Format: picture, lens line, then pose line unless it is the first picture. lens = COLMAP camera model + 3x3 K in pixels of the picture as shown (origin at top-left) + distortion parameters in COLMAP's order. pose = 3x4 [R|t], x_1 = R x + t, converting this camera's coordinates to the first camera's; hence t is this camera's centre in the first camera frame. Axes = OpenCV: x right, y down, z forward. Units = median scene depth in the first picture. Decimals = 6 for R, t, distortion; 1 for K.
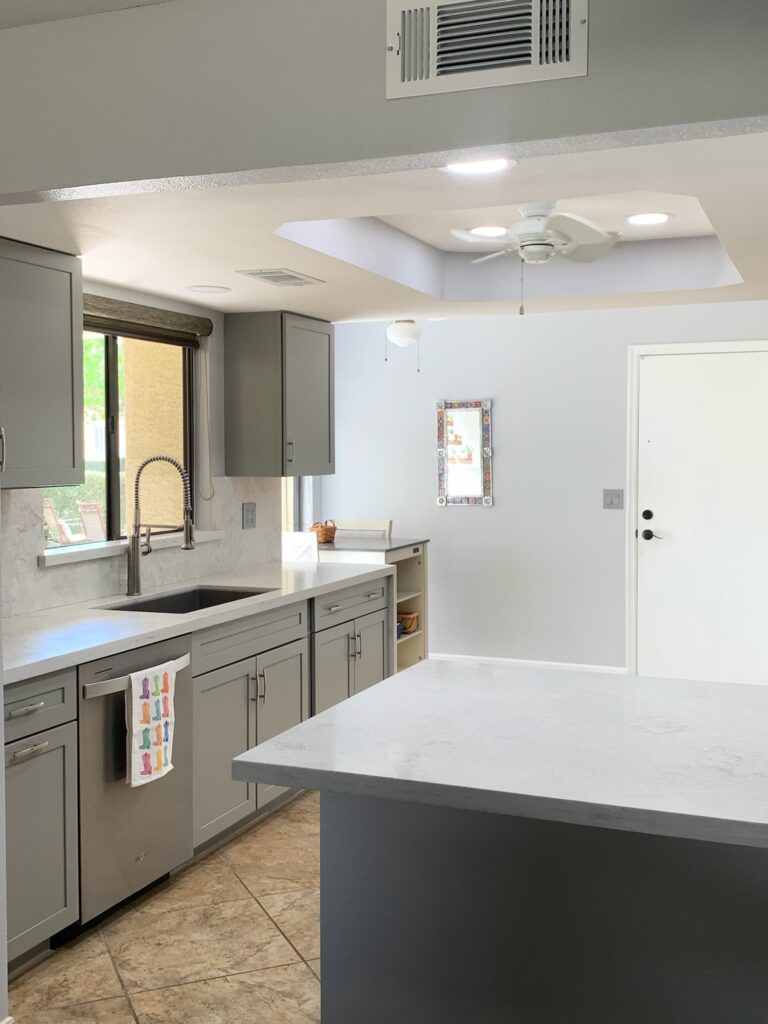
lens RADIAL K [[1144.5, 0, 384.0], [0, 1144.5, 512.0], [0, 0, 1]] dist [0.130122, -0.000157]
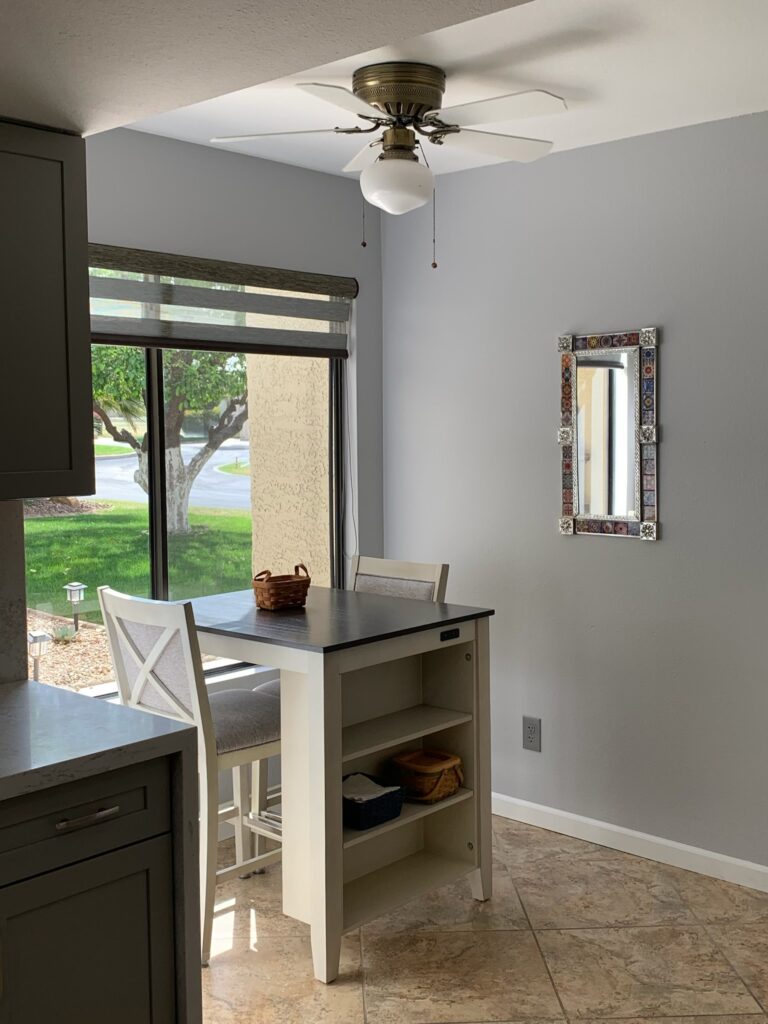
lens RADIAL K [[963.7, 0, 384.0], [0, 963.7, 512.0], [0, 0, 1]] dist [0.084839, -0.521541]
pose [[0.918060, 0.033204, -0.395049, 0.150872], [-0.016013, 0.998779, 0.046737, -0.035637], [0.396118, -0.036581, 0.917471, 0.558964]]
